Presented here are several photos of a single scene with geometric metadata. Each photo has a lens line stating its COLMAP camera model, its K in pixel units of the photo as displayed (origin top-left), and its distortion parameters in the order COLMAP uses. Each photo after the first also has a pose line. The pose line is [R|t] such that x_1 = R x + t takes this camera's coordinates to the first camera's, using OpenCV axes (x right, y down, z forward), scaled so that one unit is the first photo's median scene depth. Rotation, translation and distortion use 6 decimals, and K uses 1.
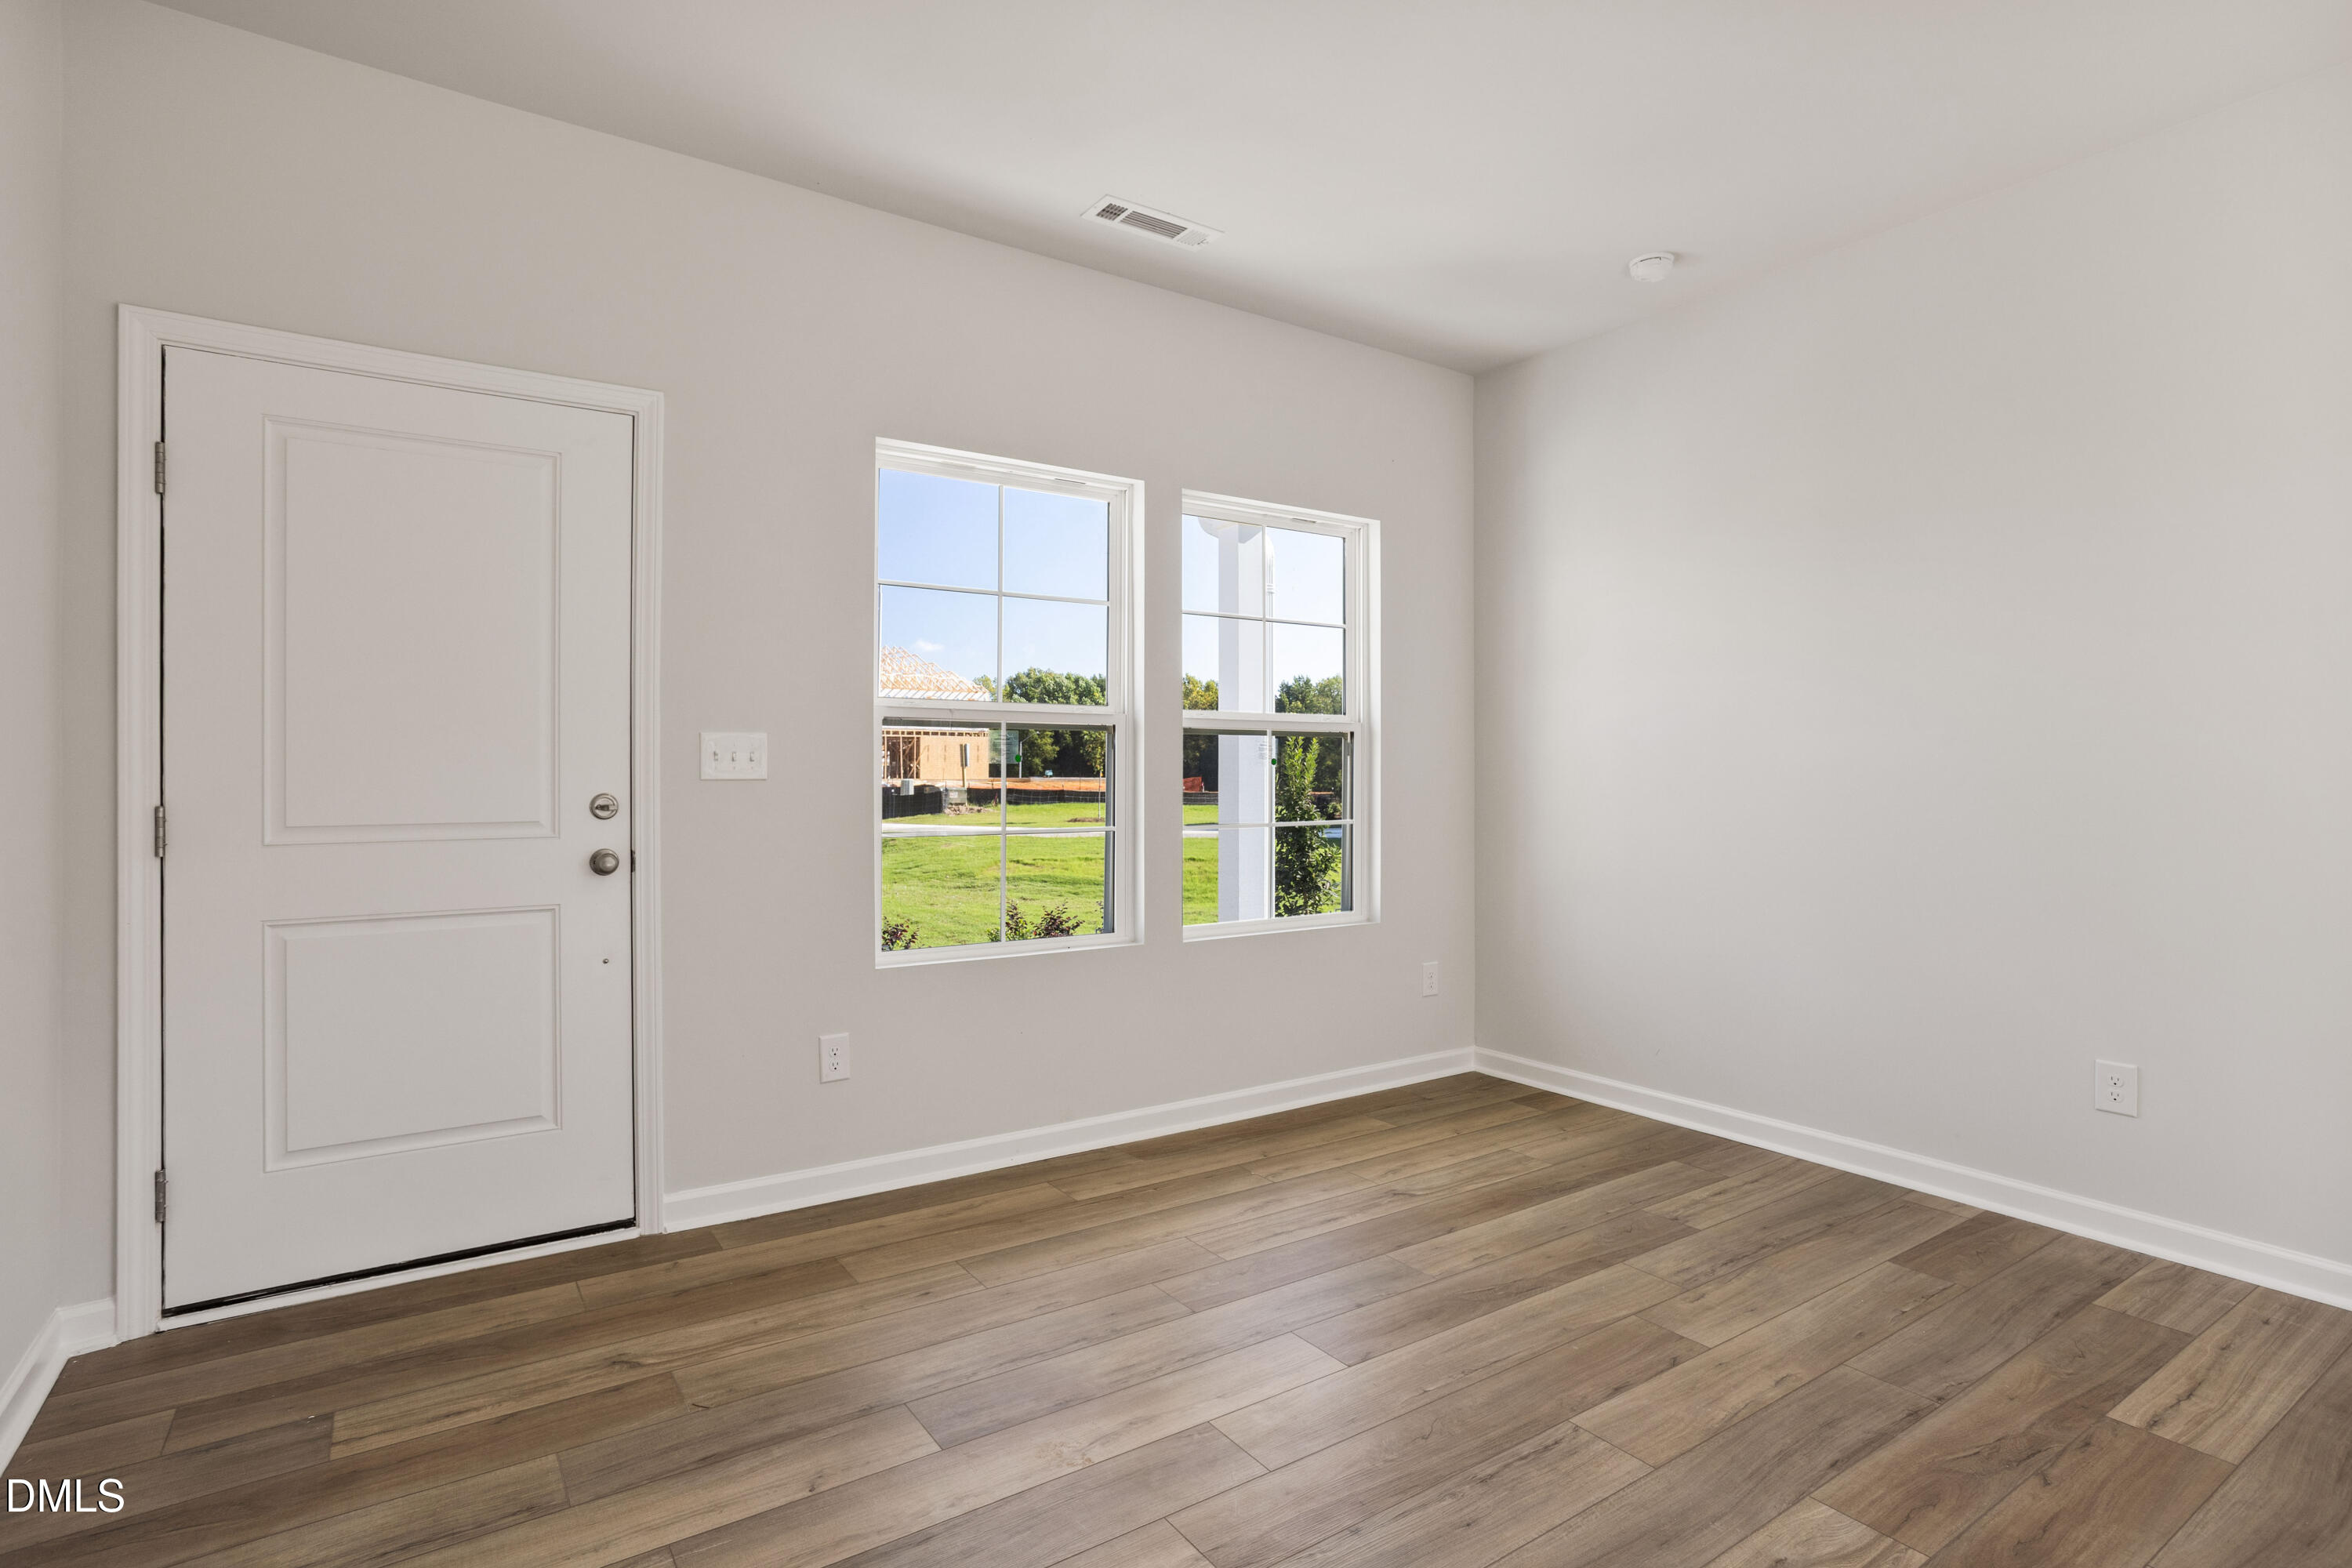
lens RADIAL K [[1167.5, 0, 1187.6], [0, 1167.5, 773.6], [0, 0, 1]] dist [-0.020234, 0.009709]
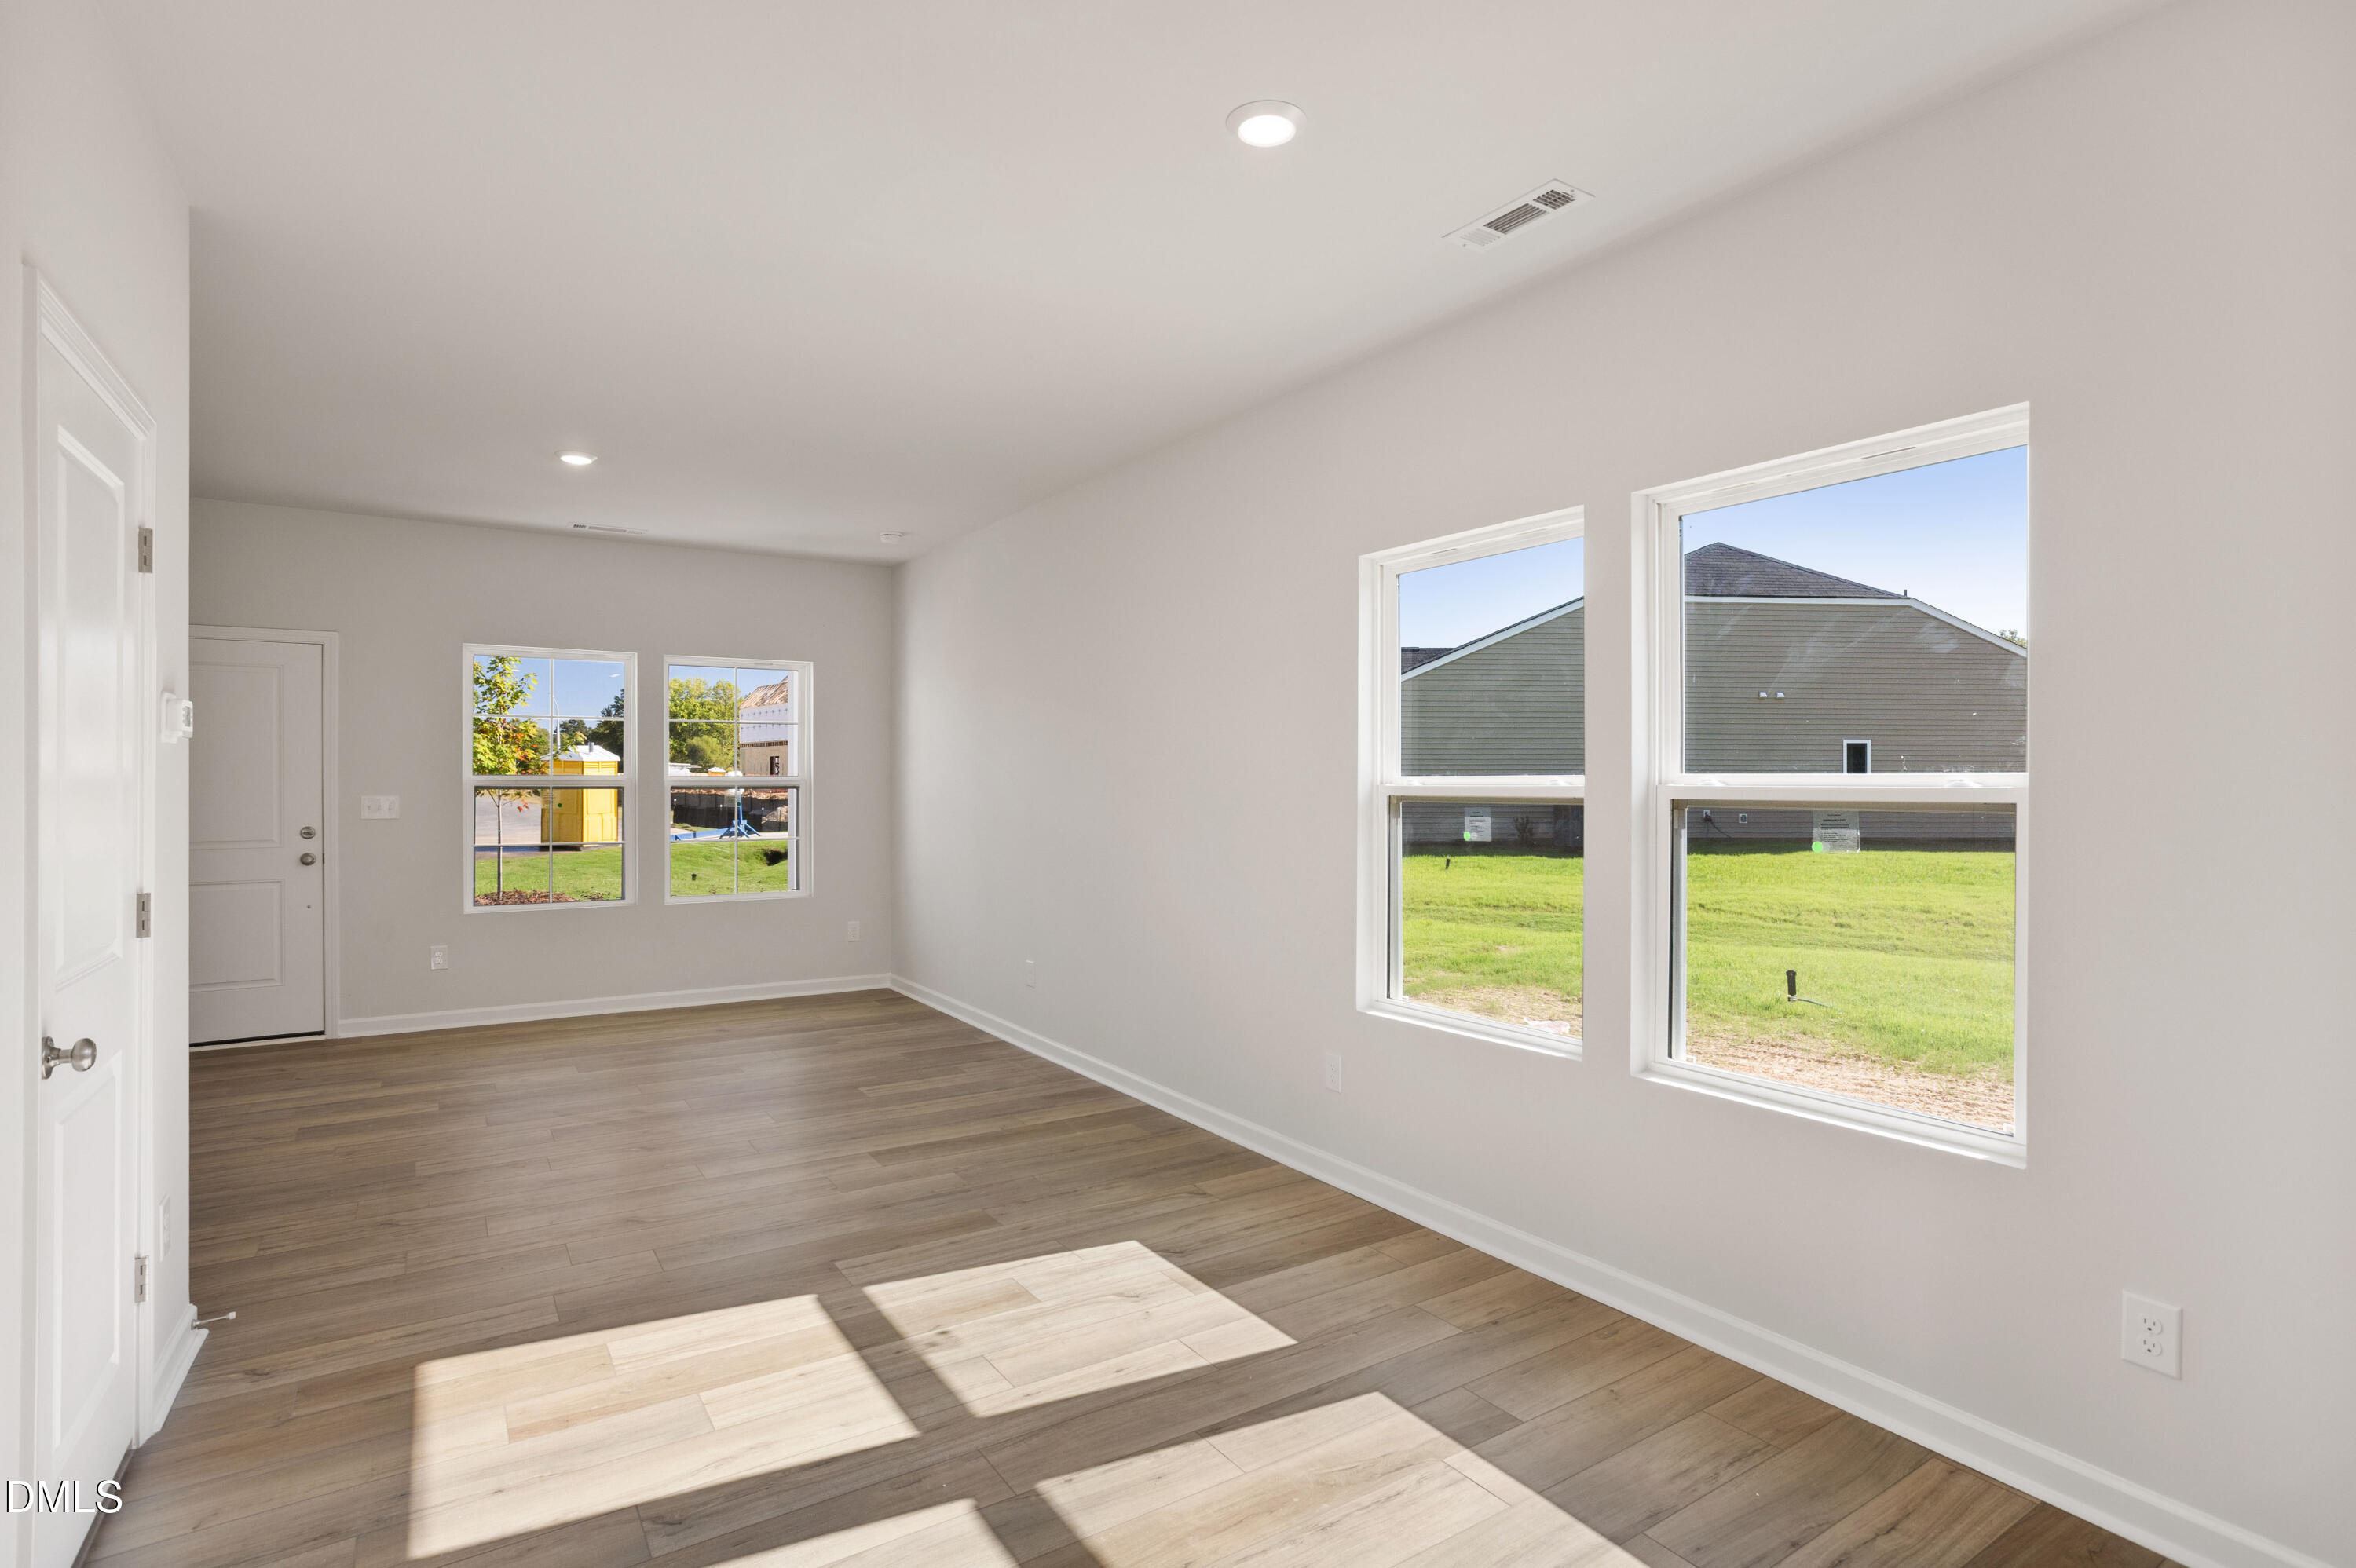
lens RADIAL K [[1169.4, 0, 1185.6], [0, 1169.4, 784.0], [0, 0, 1]] dist [-0.020234, 0.009709]
pose [[0.999780, 0.001772, -0.020901, 1.143136], [-0.001700, 0.999993, 0.003457, -0.070507], [0.020907, -0.003420, 0.999776, -1.073478]]
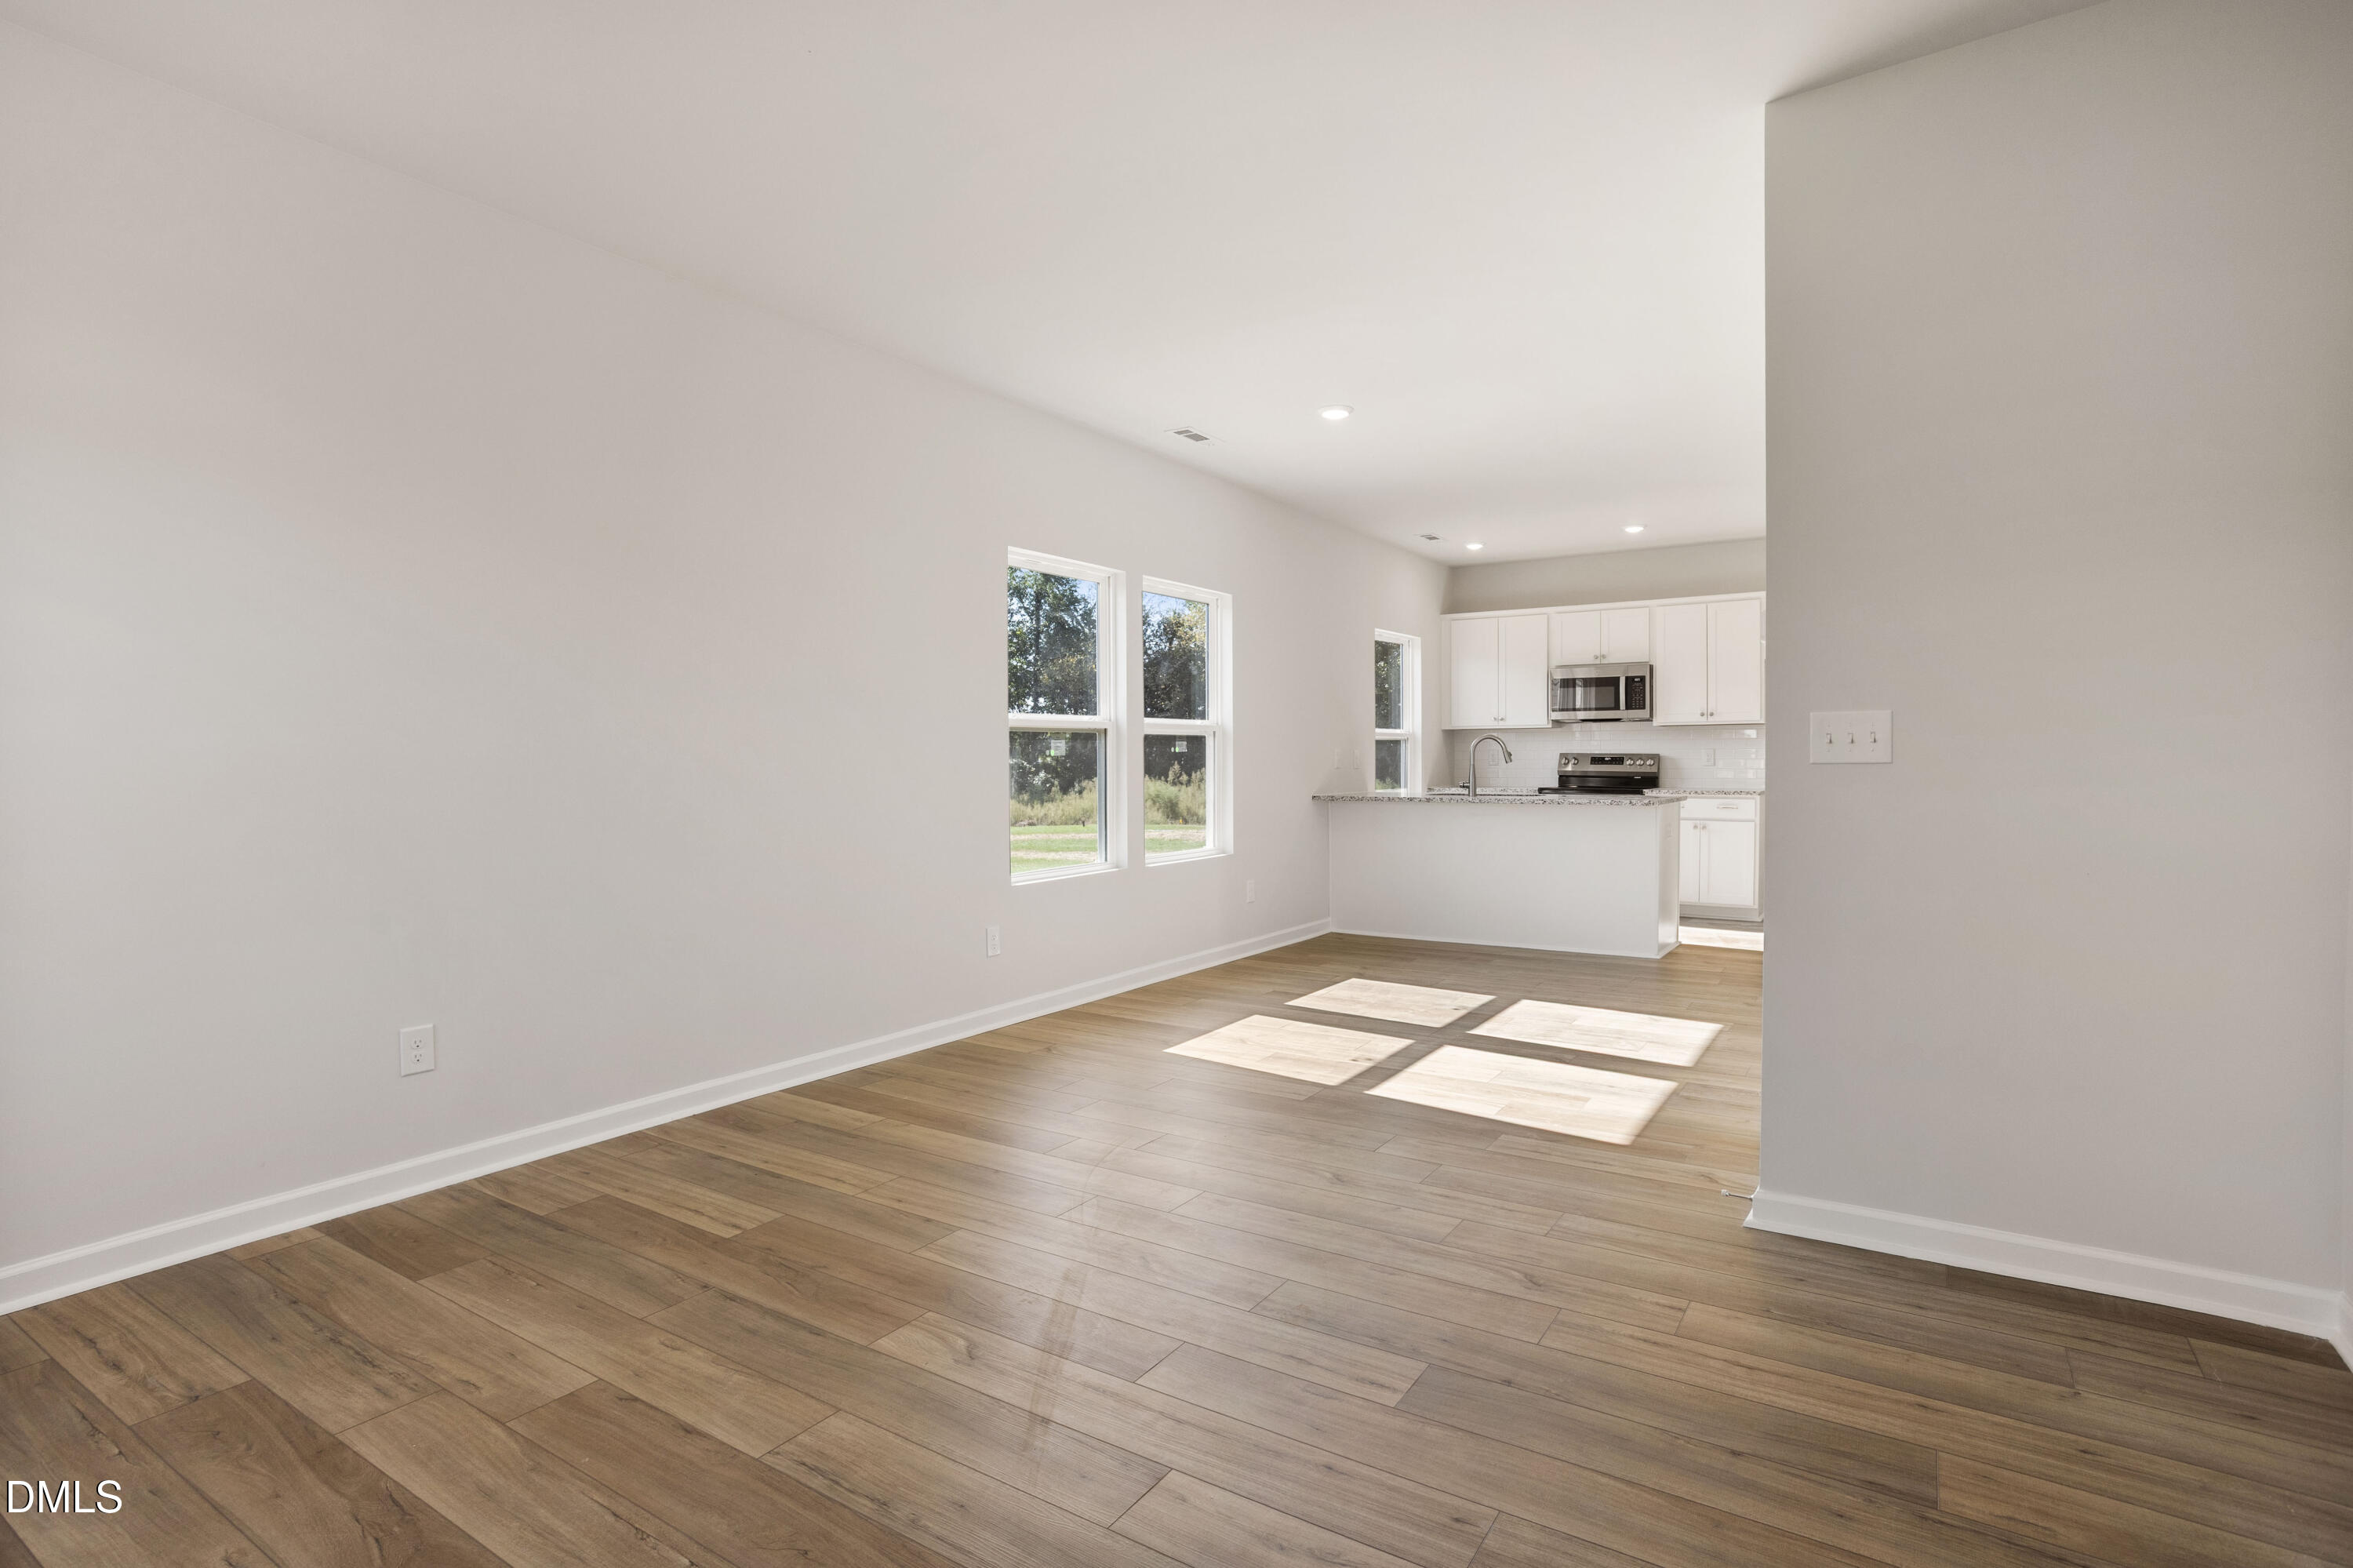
lens RADIAL K [[1168.0, 0, 1193.0], [0, 1168.0, 789.7], [0, 0, 1]] dist [-0.020234, 0.009709]
pose [[-0.394842, -0.025163, 0.918405, -0.469354], [0.003492, 0.999577, 0.028888, 0.002393], [-0.918743, 0.014613, -0.394587, 0.763999]]
